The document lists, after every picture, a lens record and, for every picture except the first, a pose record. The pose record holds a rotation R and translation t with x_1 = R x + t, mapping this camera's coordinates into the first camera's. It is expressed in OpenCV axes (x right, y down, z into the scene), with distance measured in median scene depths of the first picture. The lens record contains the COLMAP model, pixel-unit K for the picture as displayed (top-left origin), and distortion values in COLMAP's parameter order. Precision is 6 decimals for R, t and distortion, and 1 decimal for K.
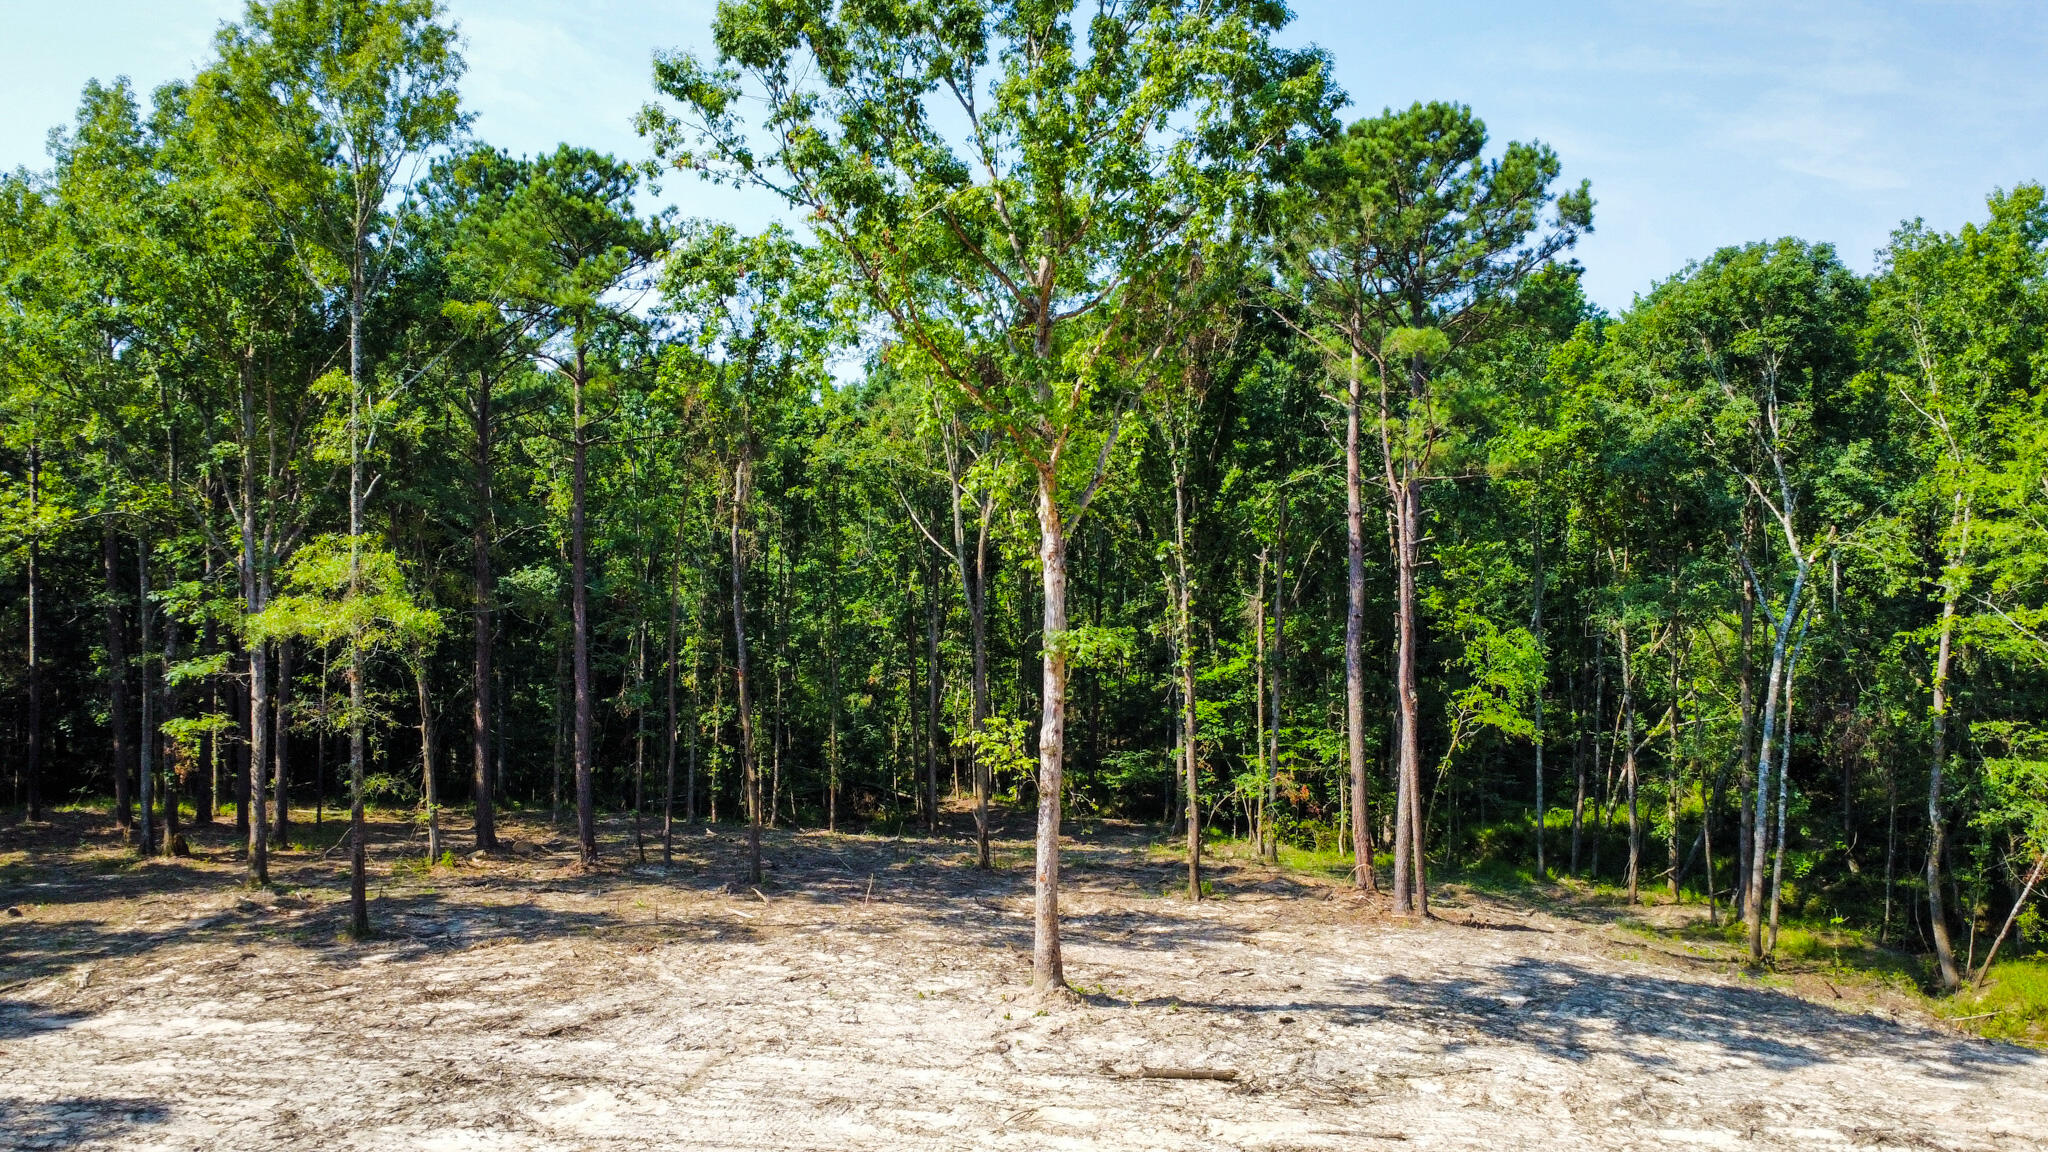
lens RADIAL K [[1526.9, 0, 1005.6], [0, 1526.9, 573.5], [0, 0, 1]] dist [0.001828, -0.000997]
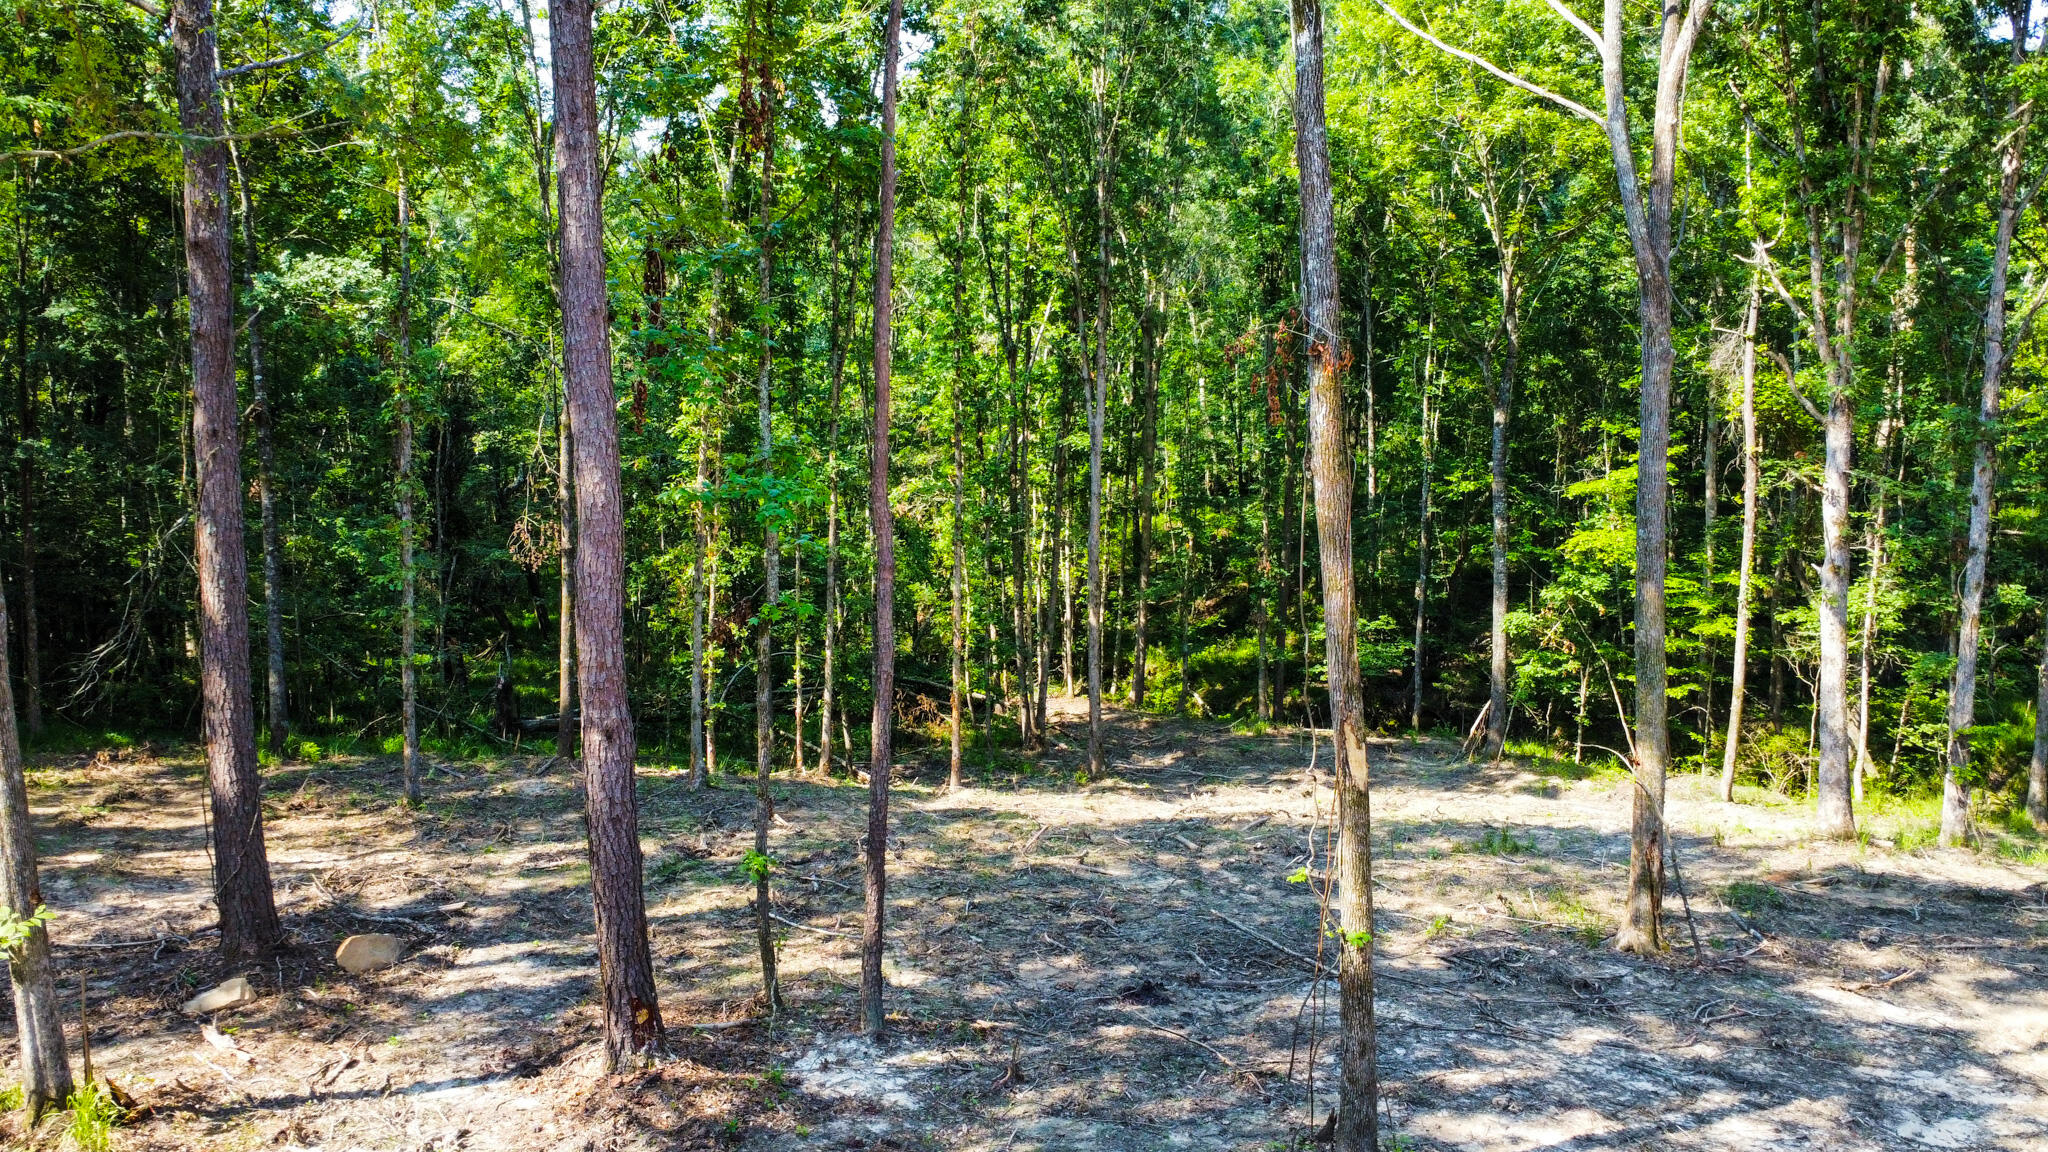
lens RADIAL K [[1526.9, 0, 1020.5], [0, 1526.9, 571.6], [0, 0, 1]] dist [0.001828, -0.000997]
pose [[0.989292, -0.013746, 0.145299, -0.261058], [0.000638, 0.995952, 0.089879, 0.078567], [-0.145946, -0.088824, 0.985297, 0.770091]]
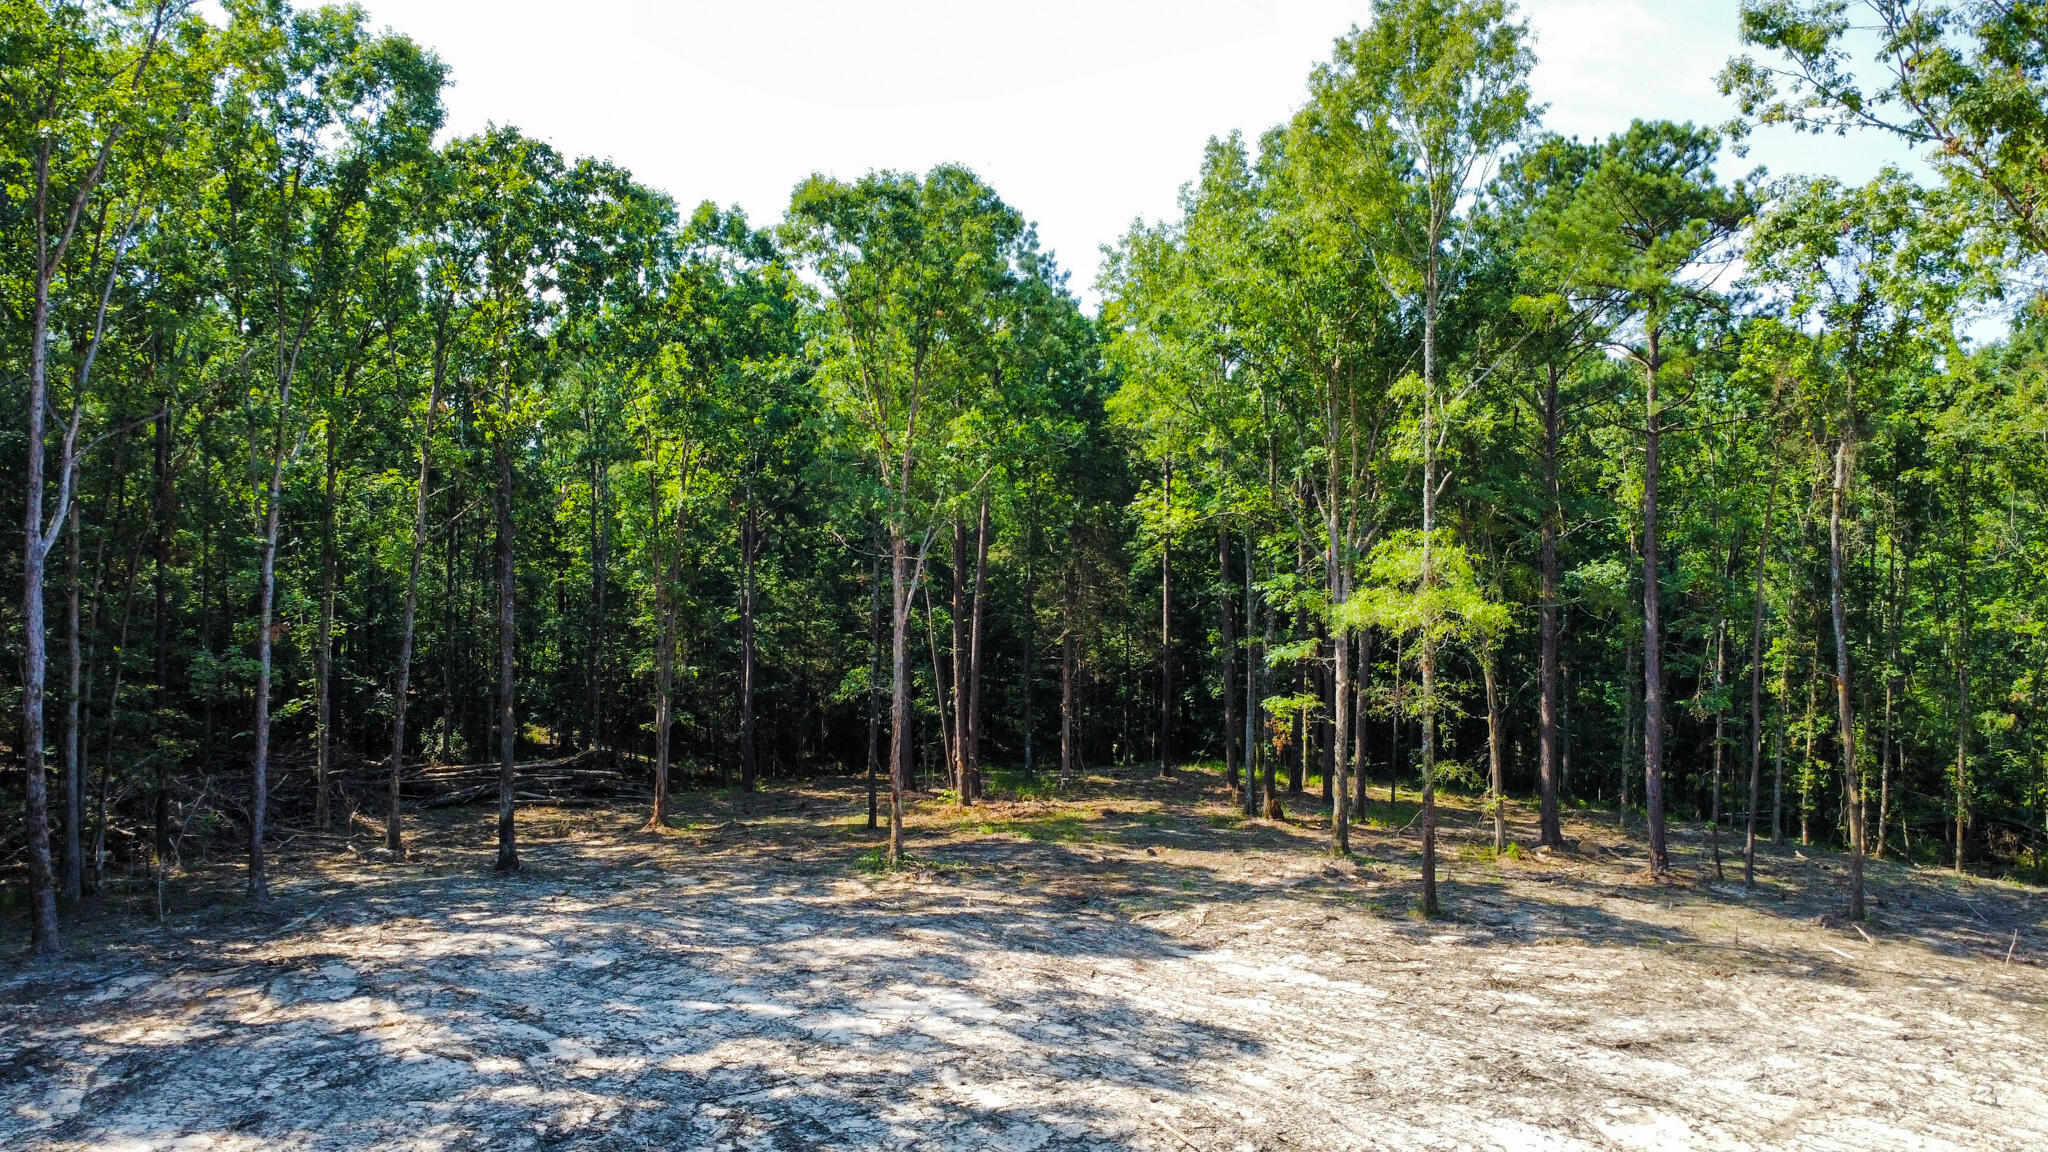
lens RADIAL K [[1526.9, 0, 1012.9], [0, 1526.9, 574.3], [0, 0, 1]] dist [0.001828, -0.000997]
pose [[0.785556, 0.007033, -0.618750, -0.002249], [-0.004155, 0.999973, 0.006090, -0.000370], [0.618777, -0.002214, 0.785564, 0.004034]]
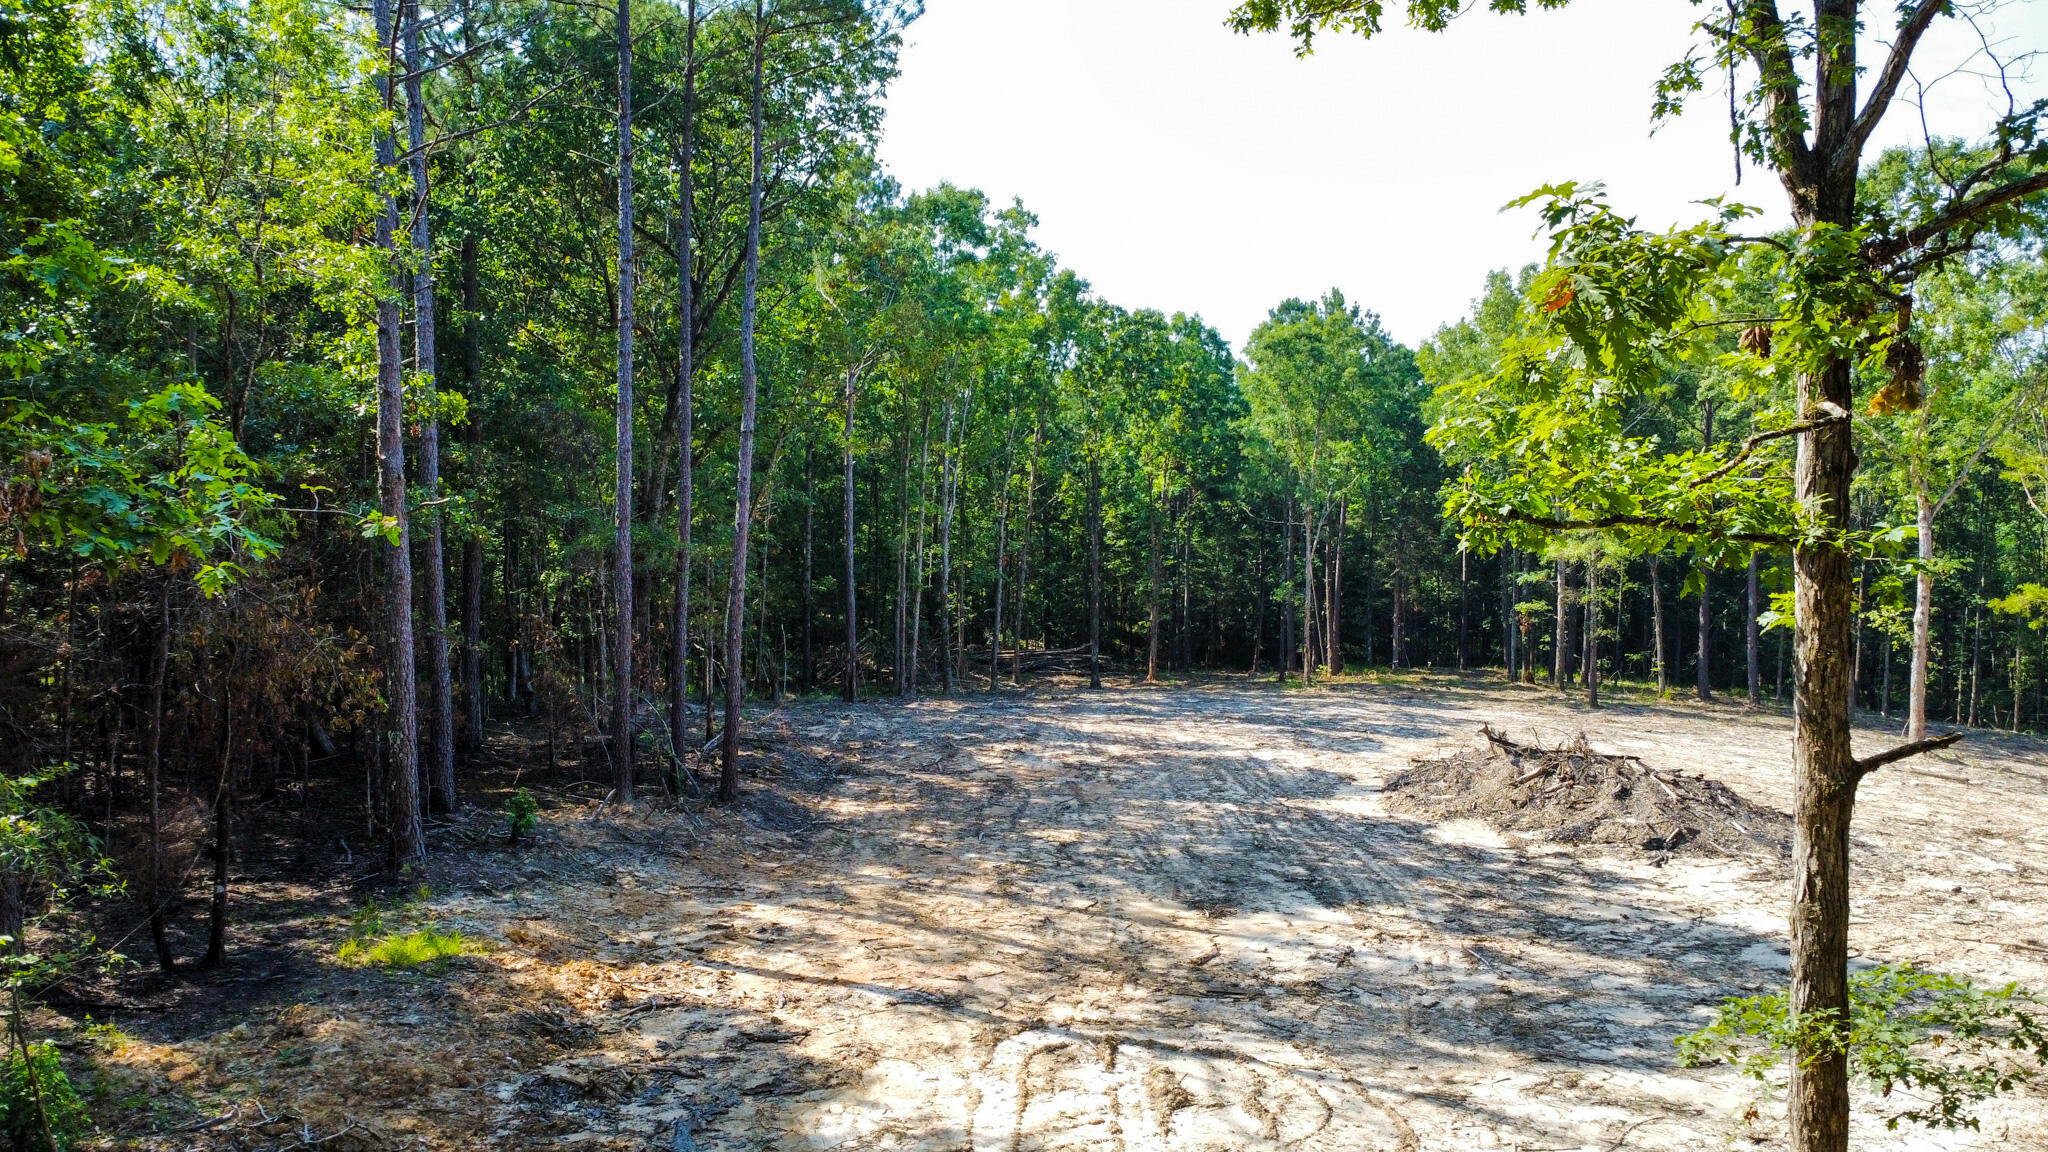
lens RADIAL K [[1526.9, 0, 1012.0], [0, 1526.9, 572.7], [0, 0, 1]] dist [0.001828, -0.000997]
pose [[0.645179, 0.024777, -0.763630, 0.542044], [-0.003462, 0.999559, 0.029507, 0.000997], [0.764024, -0.016394, 0.644980, -0.779652]]
